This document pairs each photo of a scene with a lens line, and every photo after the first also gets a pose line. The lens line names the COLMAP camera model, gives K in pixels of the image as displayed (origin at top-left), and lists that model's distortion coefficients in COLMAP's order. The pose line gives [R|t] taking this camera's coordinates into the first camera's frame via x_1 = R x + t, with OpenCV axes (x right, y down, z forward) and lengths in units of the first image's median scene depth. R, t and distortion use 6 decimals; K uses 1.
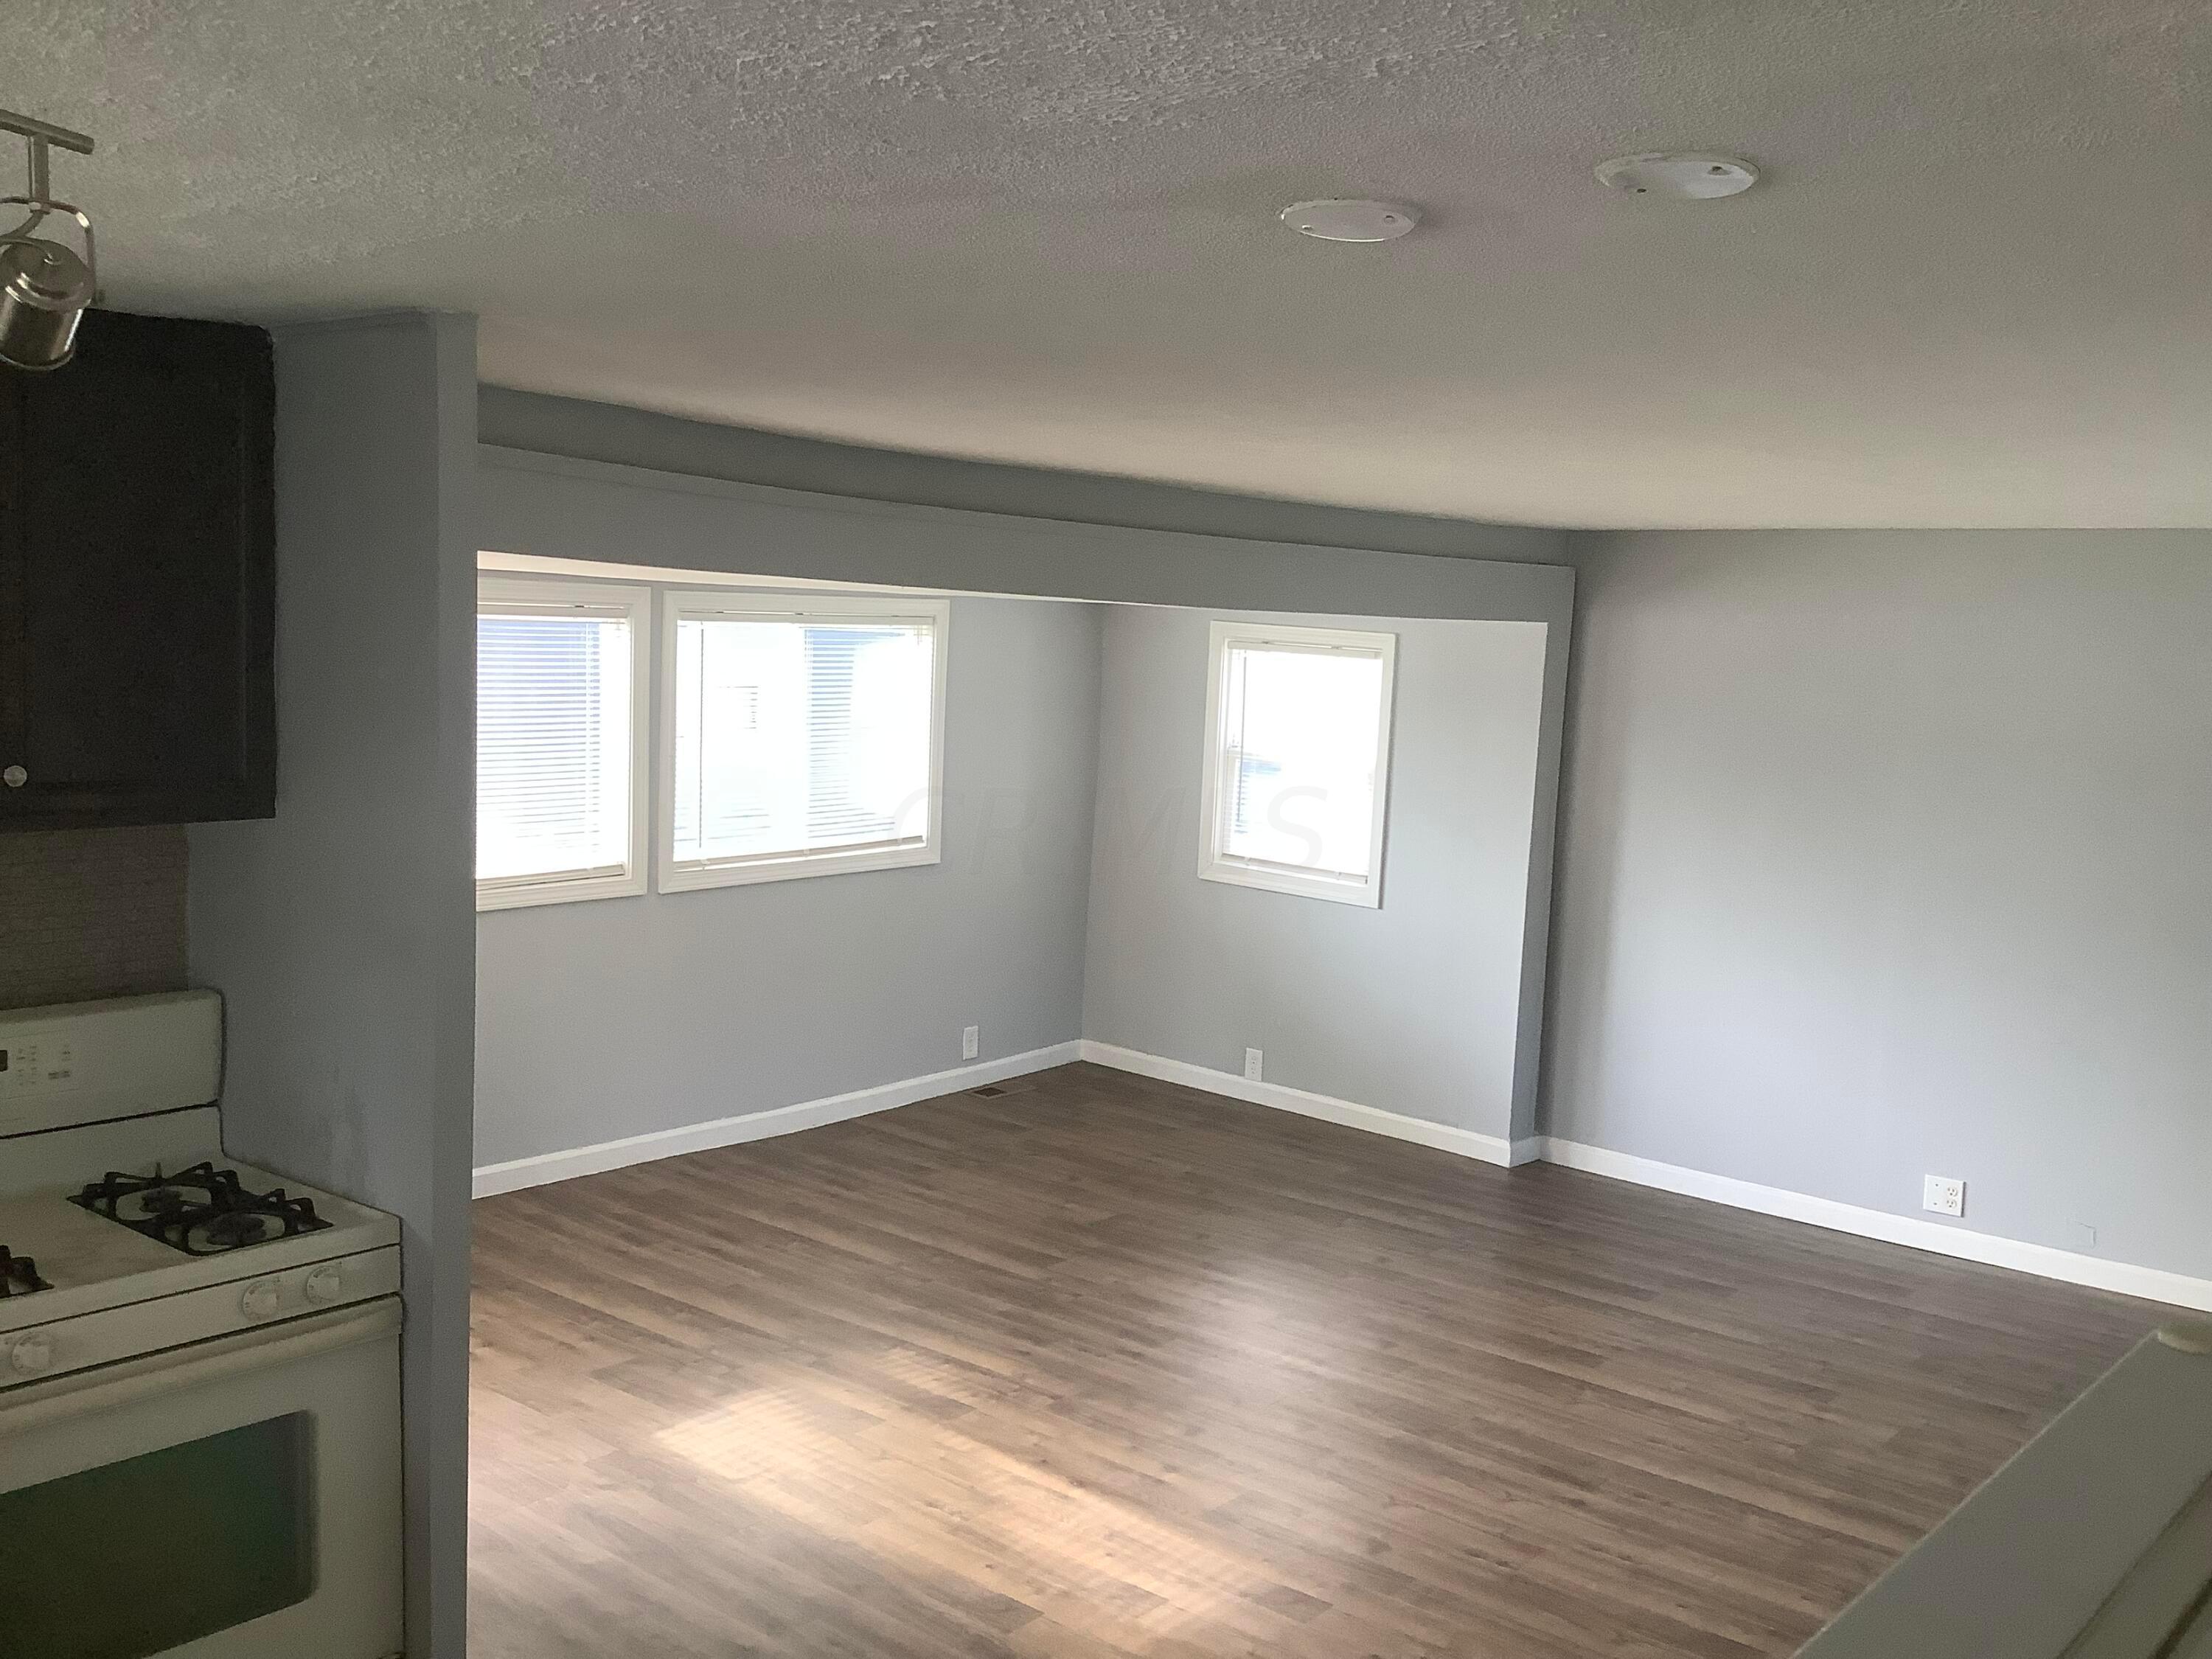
lens RADIAL K [[2013.0, 0, 1114.2], [0, 2013.0, 858.2], [0, 0, 1]] dist [0.049257, -0.136707]
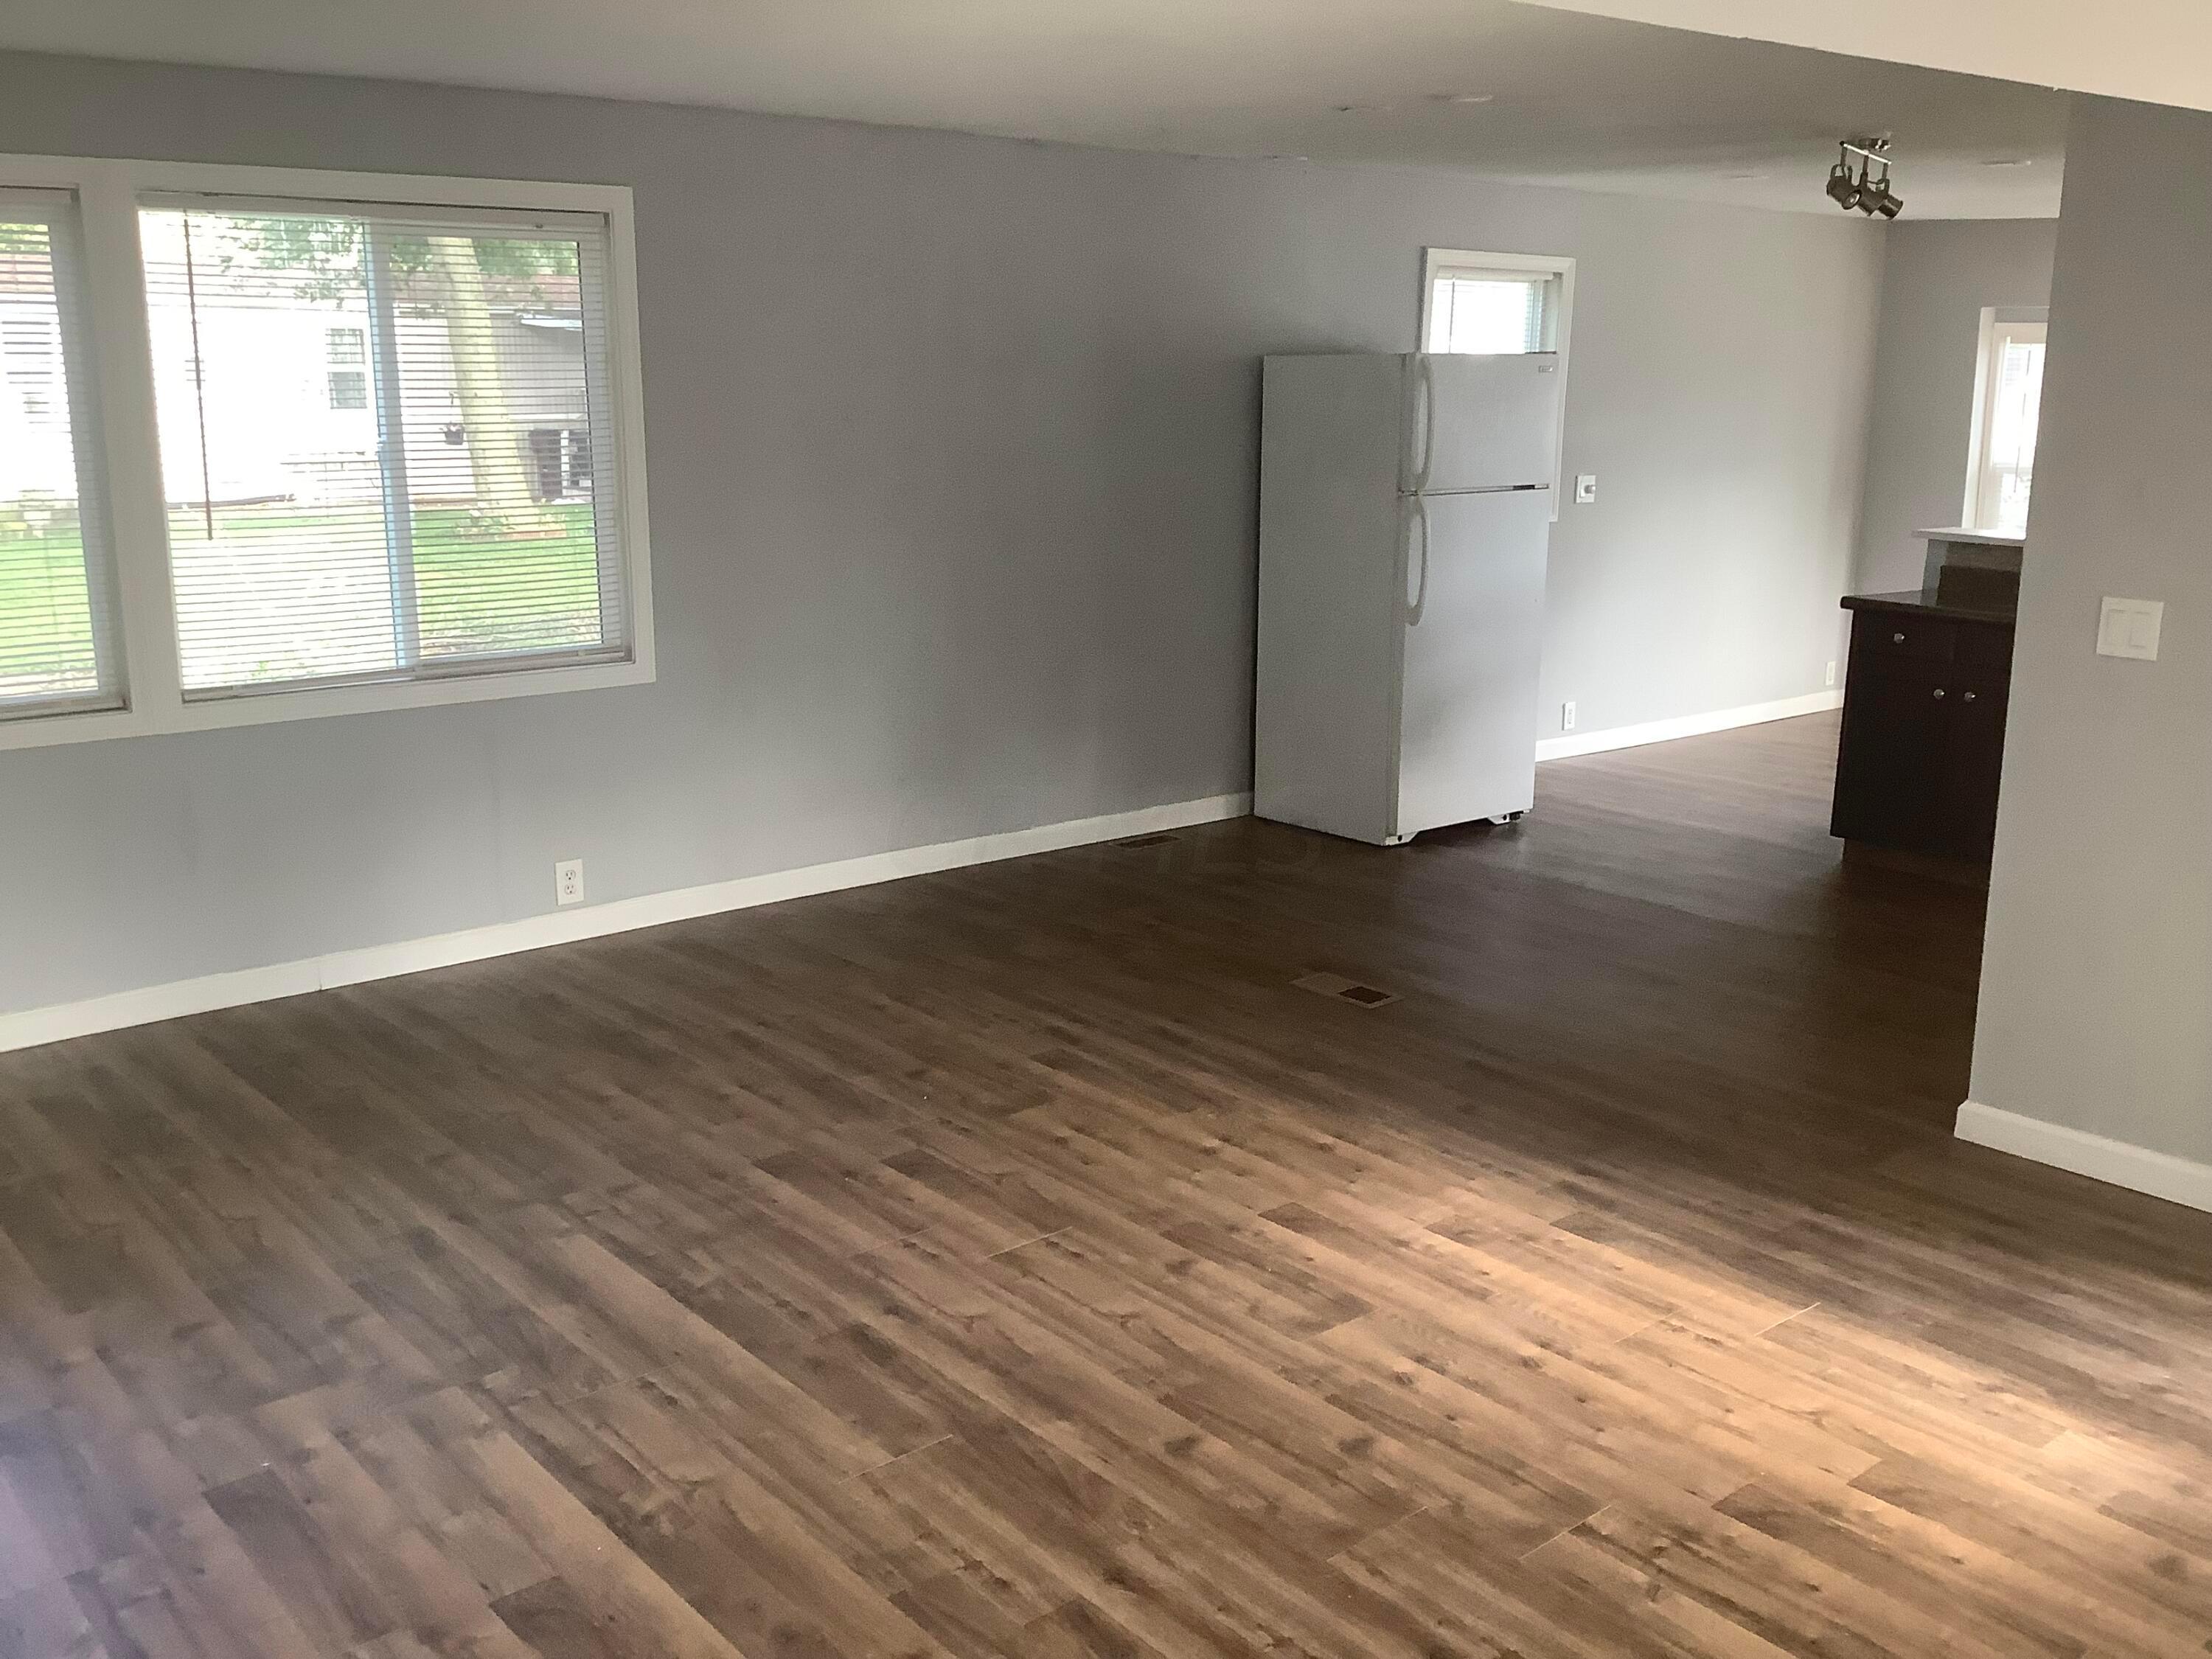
lens RADIAL K [[2013.0, 0, 1114.2], [0, 2013.0, 858.2], [0, 0, 1]] dist [0.049257, -0.136707]
pose [[-0.984784, -0.079785, 0.154386, 0.022631], [-0.021465, 0.937423, 0.347529, -0.086788], [-0.172453, 0.338927, -0.924872, 1.119247]]
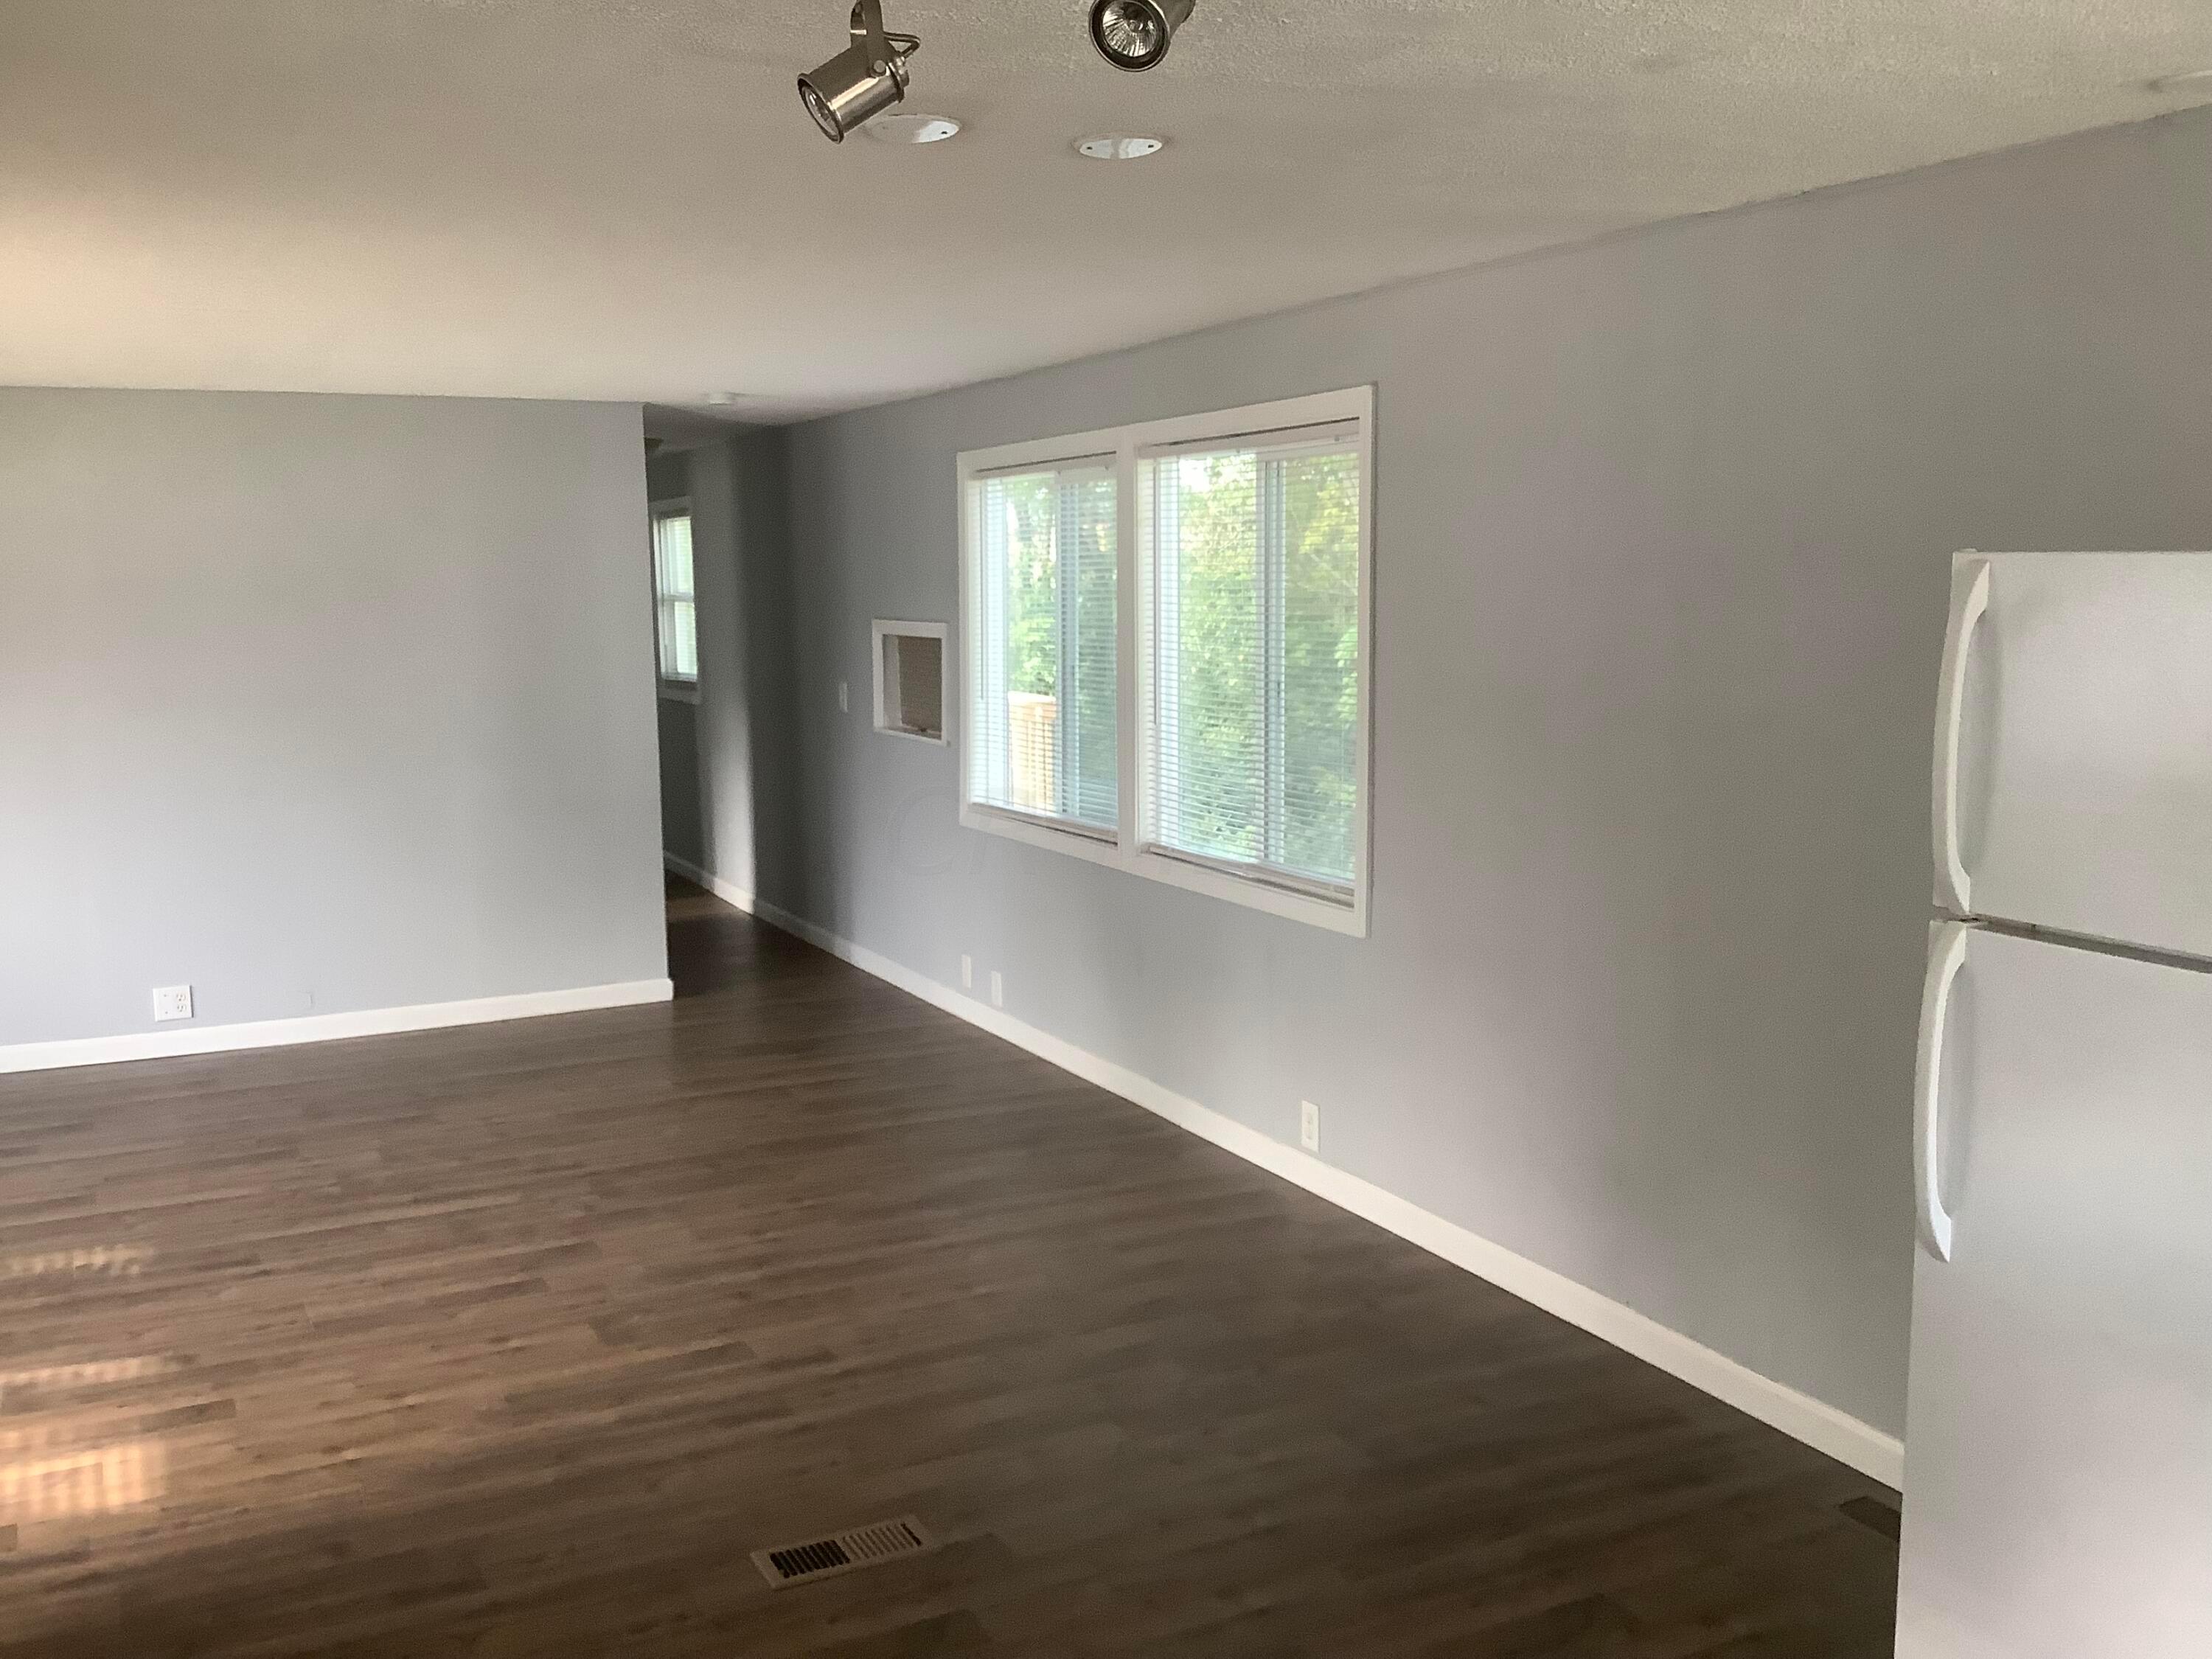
lens RADIAL K [[2013.0, 0, 1114.2], [0, 2013.0, 858.2], [0, 0, 1]] dist [0.049257, -0.136707]
pose [[0.393796, -0.175118, 0.902362, -0.361622], [0.126826, 0.982647, 0.135351, 0.005845], [-0.910406, 0.061142, 0.409172, 0.080612]]
